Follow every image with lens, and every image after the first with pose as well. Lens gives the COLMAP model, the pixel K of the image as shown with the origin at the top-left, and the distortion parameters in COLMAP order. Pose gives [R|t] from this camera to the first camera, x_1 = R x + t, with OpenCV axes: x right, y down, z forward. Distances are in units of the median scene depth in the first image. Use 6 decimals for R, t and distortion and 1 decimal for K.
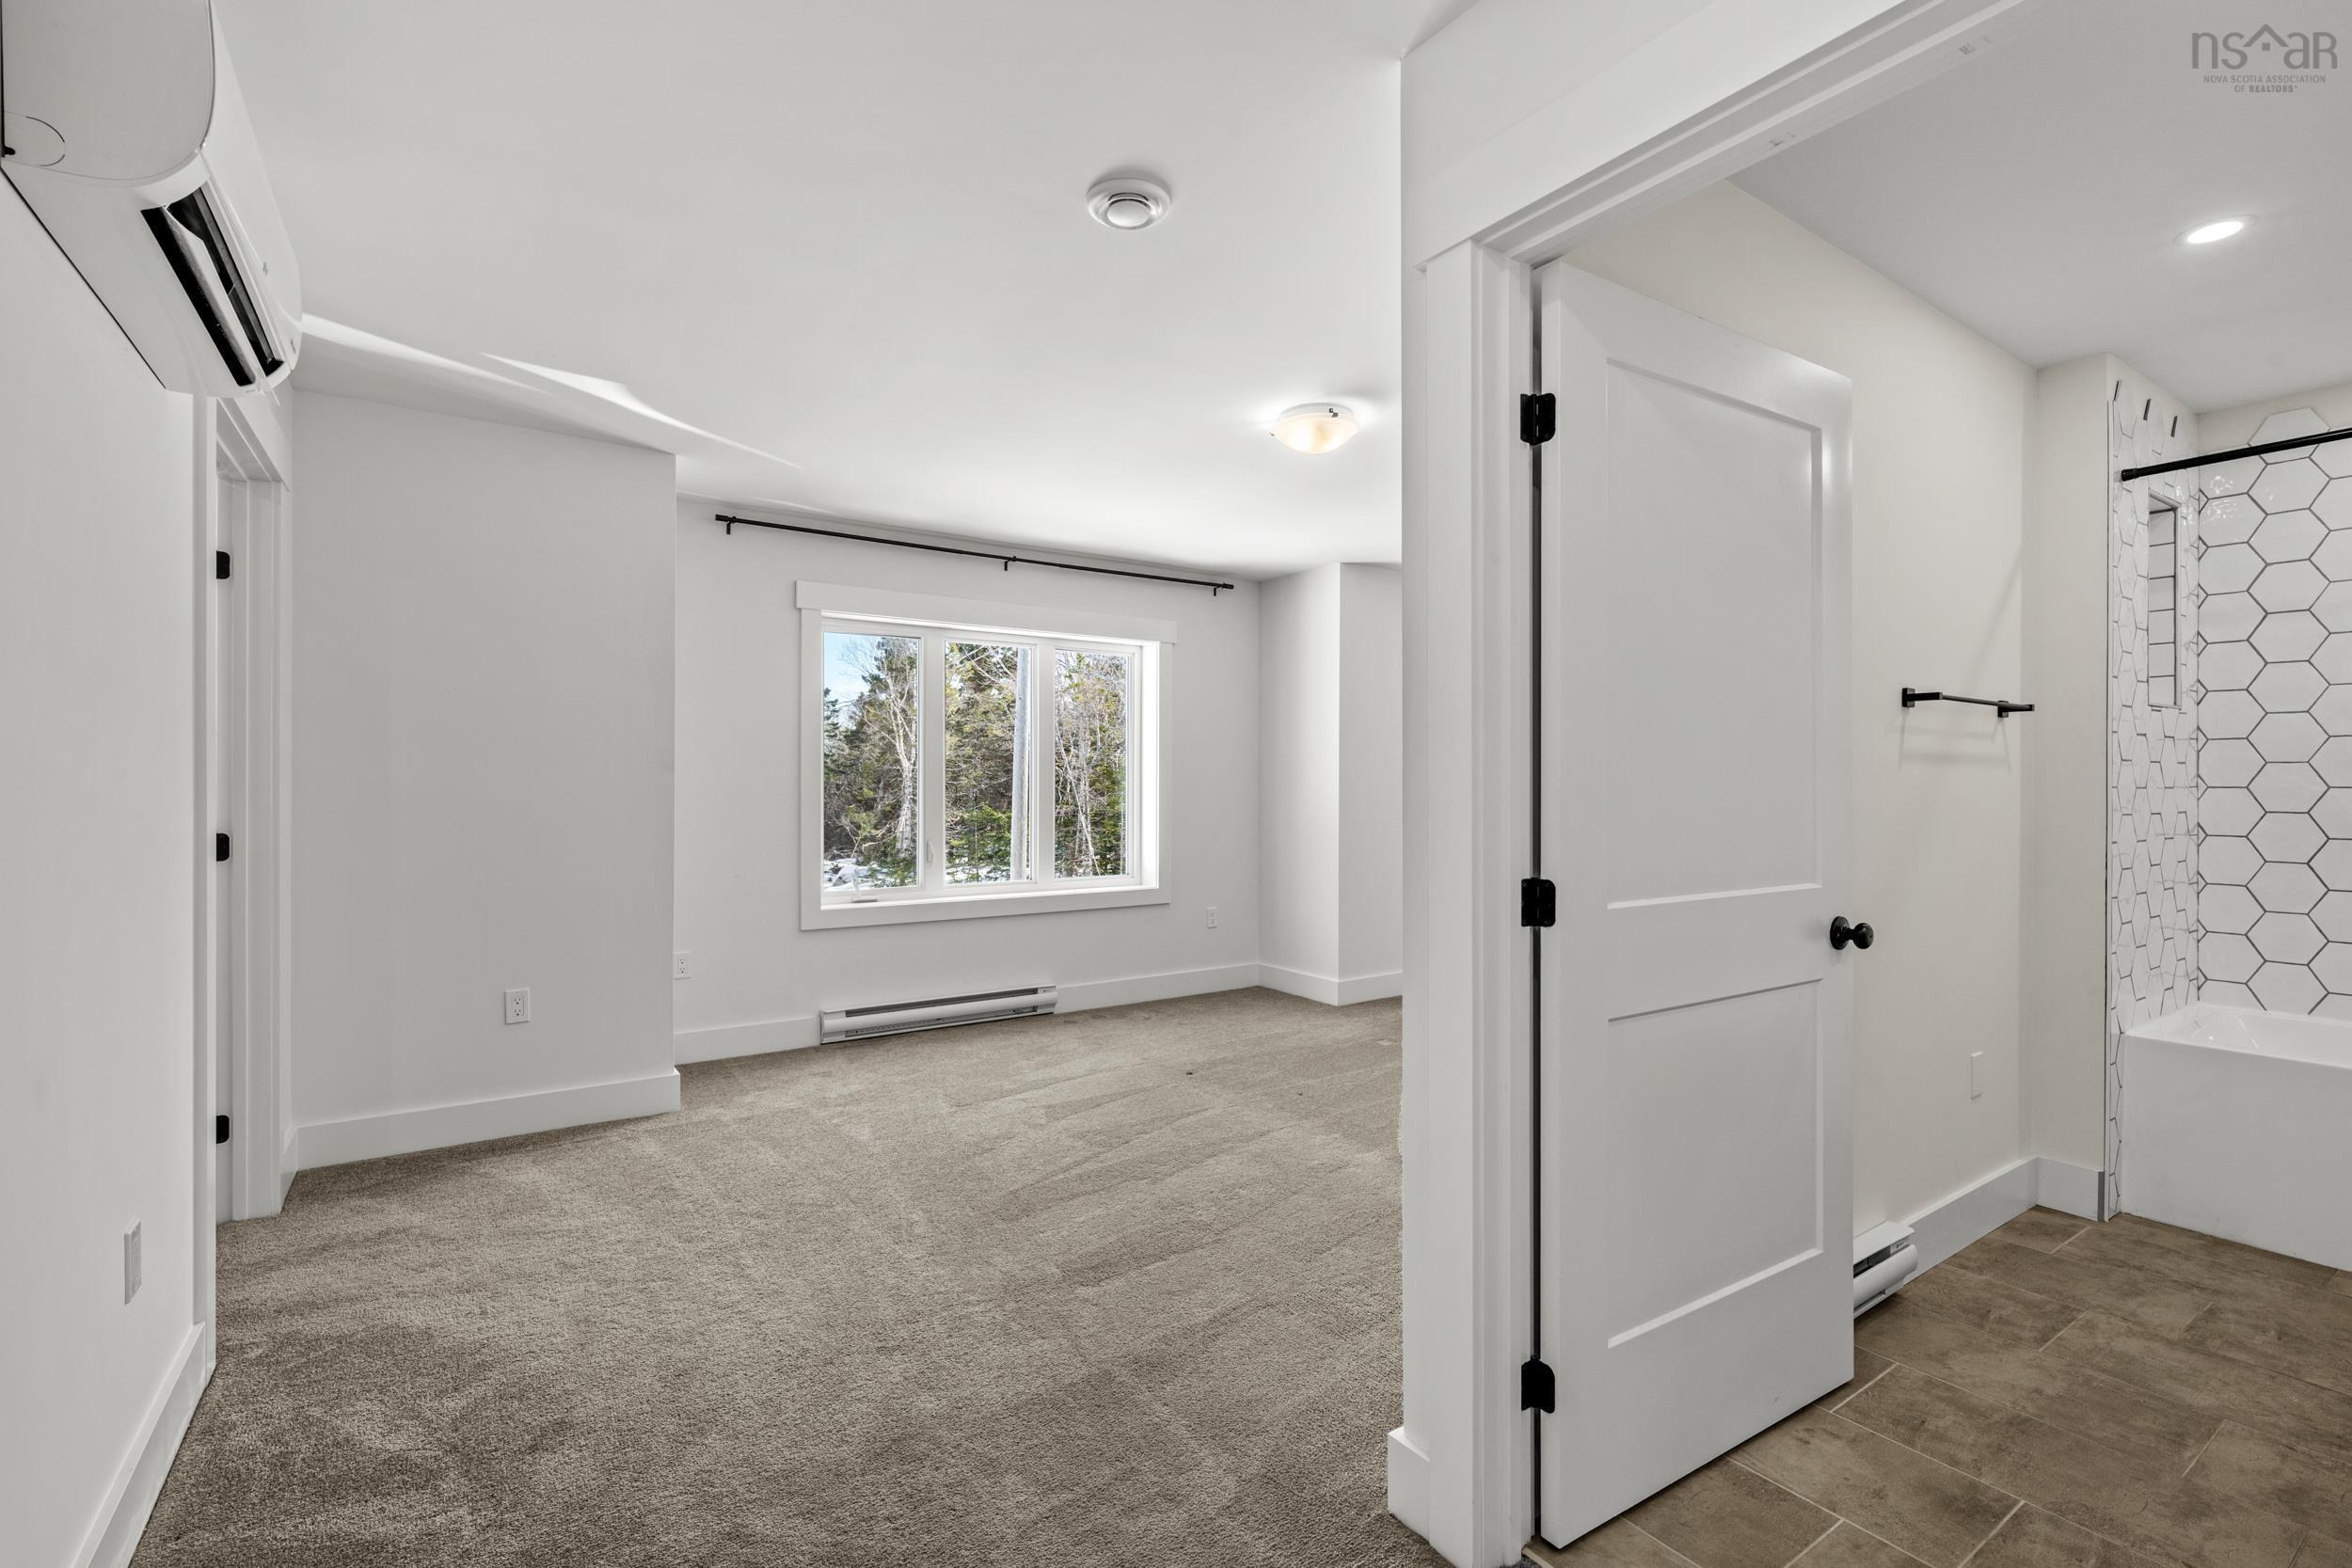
lens RADIAL K [[1042.1, 0, 1176.0], [0, 1042.1, 784.0], [0, 0, 1]] dist [-0.001149, 0.000112]
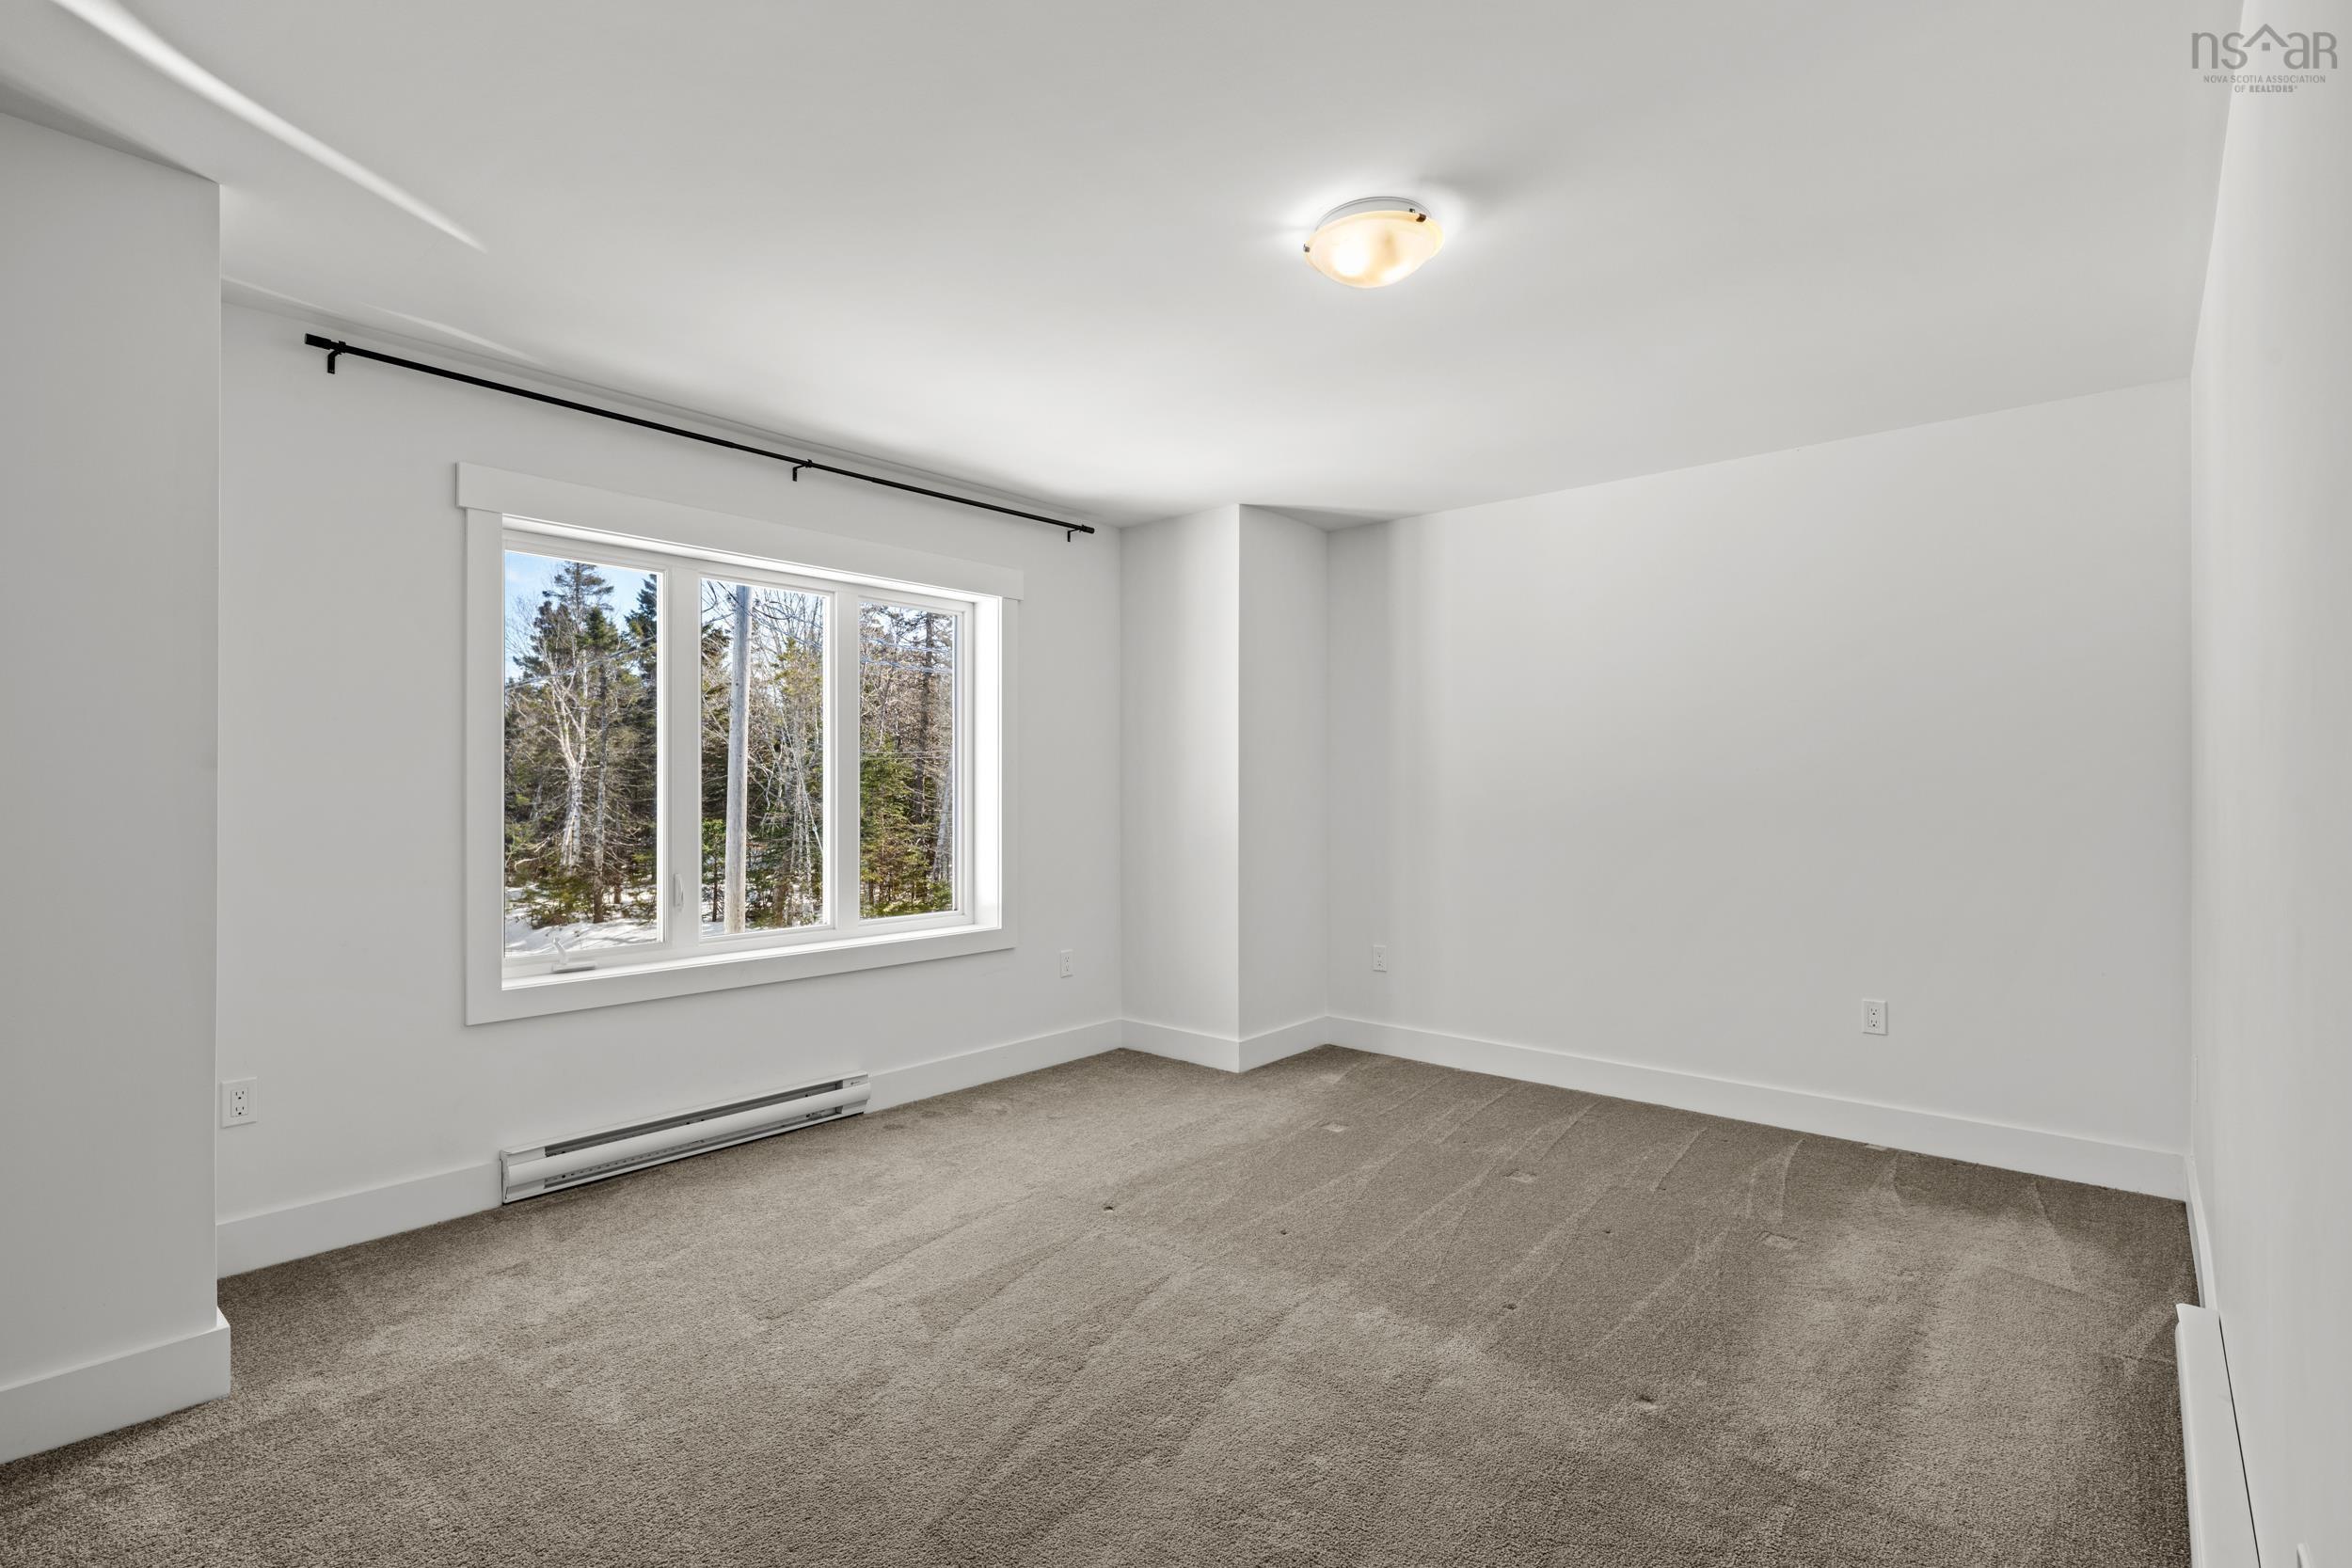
lens RADIAL K [[1099.2, 0, 1176.0], [0, 1099.2, 784.0], [0, 0, 1]] dist [-0.003490, 0.001492]
pose [[0.968020, -0.001619, 0.250867, -0.112108], [0.002271, 0.999995, -0.002309, -0.000896], [-0.250862, 0.002805, 0.968019, 0.254695]]
